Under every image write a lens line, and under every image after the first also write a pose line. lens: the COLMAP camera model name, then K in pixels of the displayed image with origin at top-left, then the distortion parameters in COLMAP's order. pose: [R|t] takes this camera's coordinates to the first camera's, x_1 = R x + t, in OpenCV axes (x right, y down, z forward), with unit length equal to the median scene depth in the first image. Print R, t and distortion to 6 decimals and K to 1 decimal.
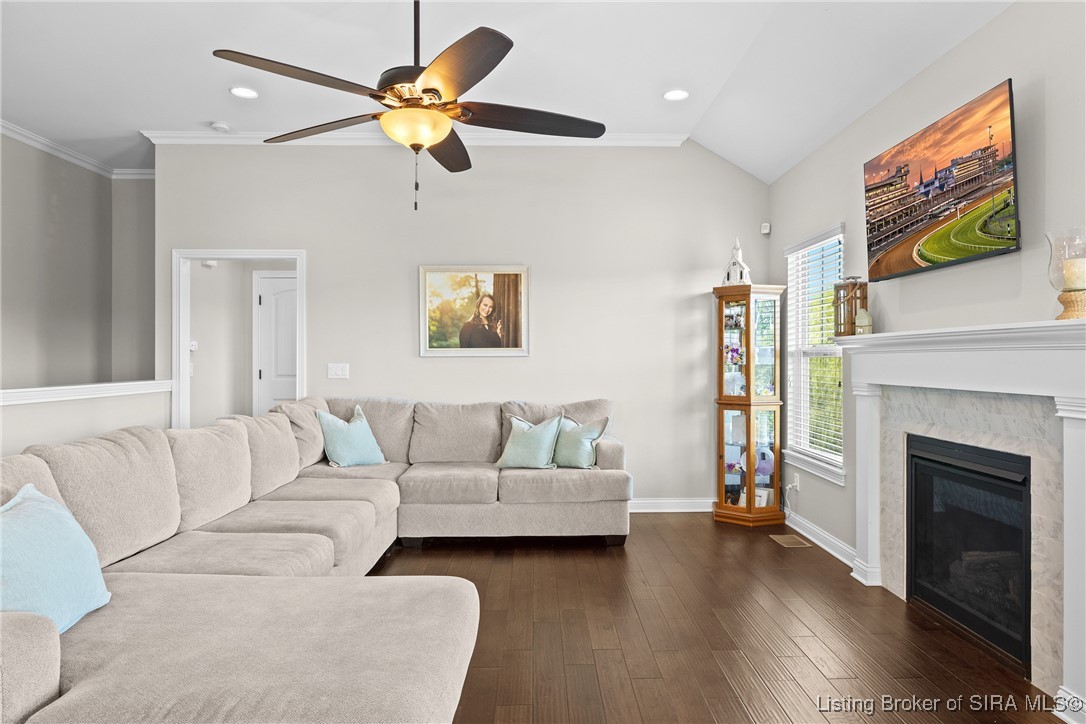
lens RADIAL K [[667.2, 0, 553.8], [0, 667.2, 355.4], [0, 0, 1]] dist [0.003601, -0.002060]
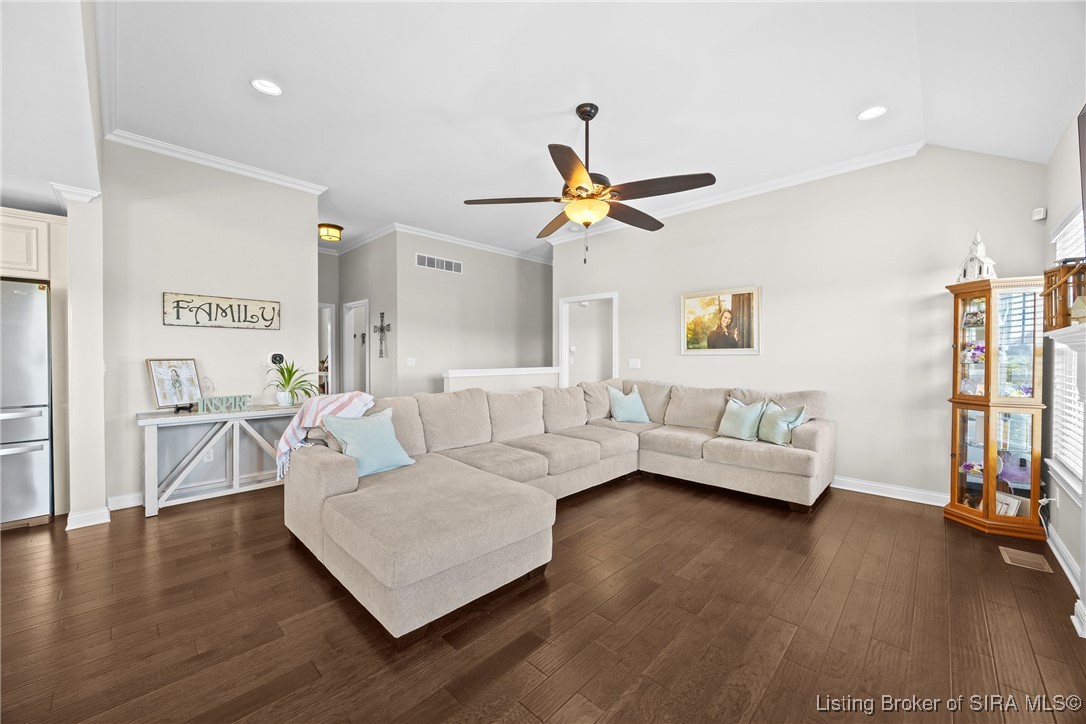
lens RADIAL K [[416.8, 0, 548.4], [0, 416.8, 357.3], [0, 0, 1]] dist [0.002353, -0.000660]
pose [[0.711751, 0.004686, -0.702416, 0.259920], [0.001173, 0.999968, 0.007860, -0.000300], [0.702430, -0.006419, 0.711724, 0.132305]]
